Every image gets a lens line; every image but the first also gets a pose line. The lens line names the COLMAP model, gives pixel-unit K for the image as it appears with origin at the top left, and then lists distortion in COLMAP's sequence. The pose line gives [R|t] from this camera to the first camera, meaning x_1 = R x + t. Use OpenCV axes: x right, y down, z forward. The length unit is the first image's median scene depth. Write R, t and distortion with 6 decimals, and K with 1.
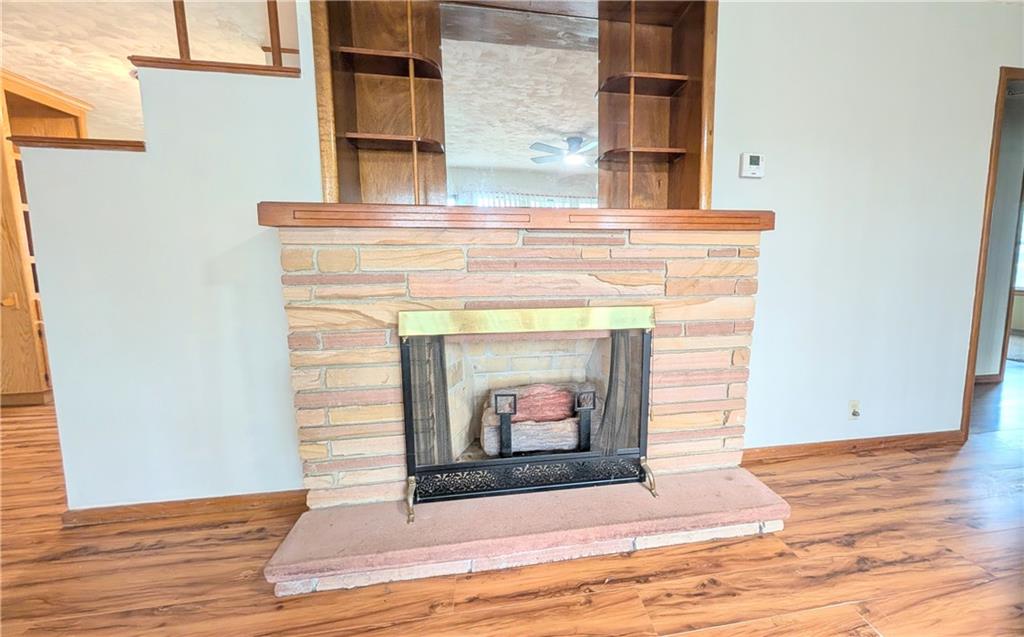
lens RADIAL K [[429.3, 0, 564.8], [0, 429.3, 314.1], [0, 0, 1]] dist [0.003006, -0.000805]
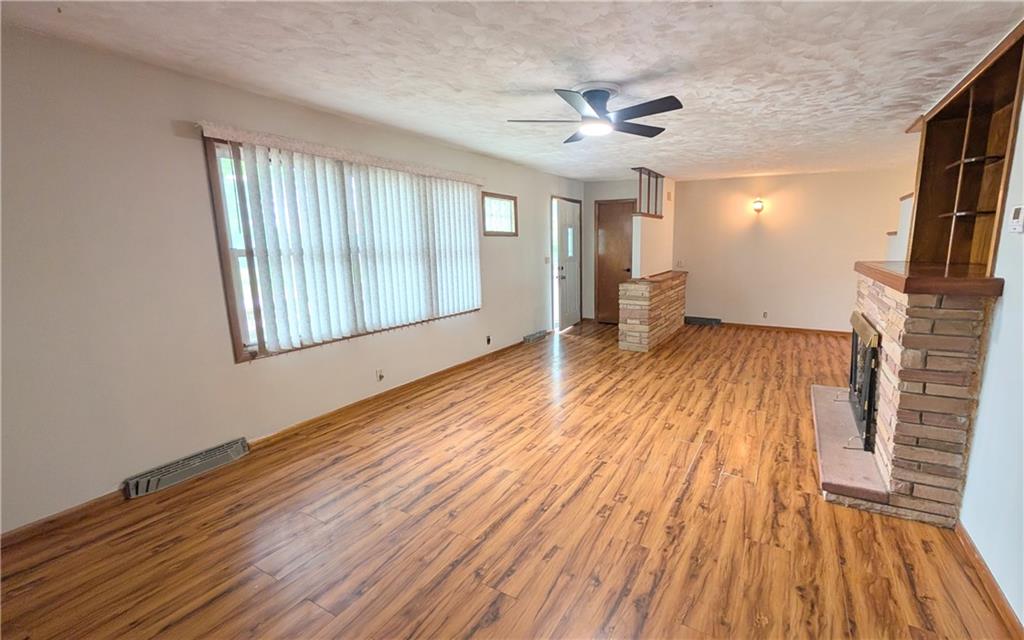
lens RADIAL K [[429.3, 0, 568.9], [0, 429.3, 317.9], [0, 0, 1]] dist [0.003006, -0.000805]
pose [[-0.618233, 0.144616, -0.772577, 1.965022], [-0.084020, 0.965136, 0.247896, -0.348482], [0.781492, 0.218170, -0.584528, 1.001030]]
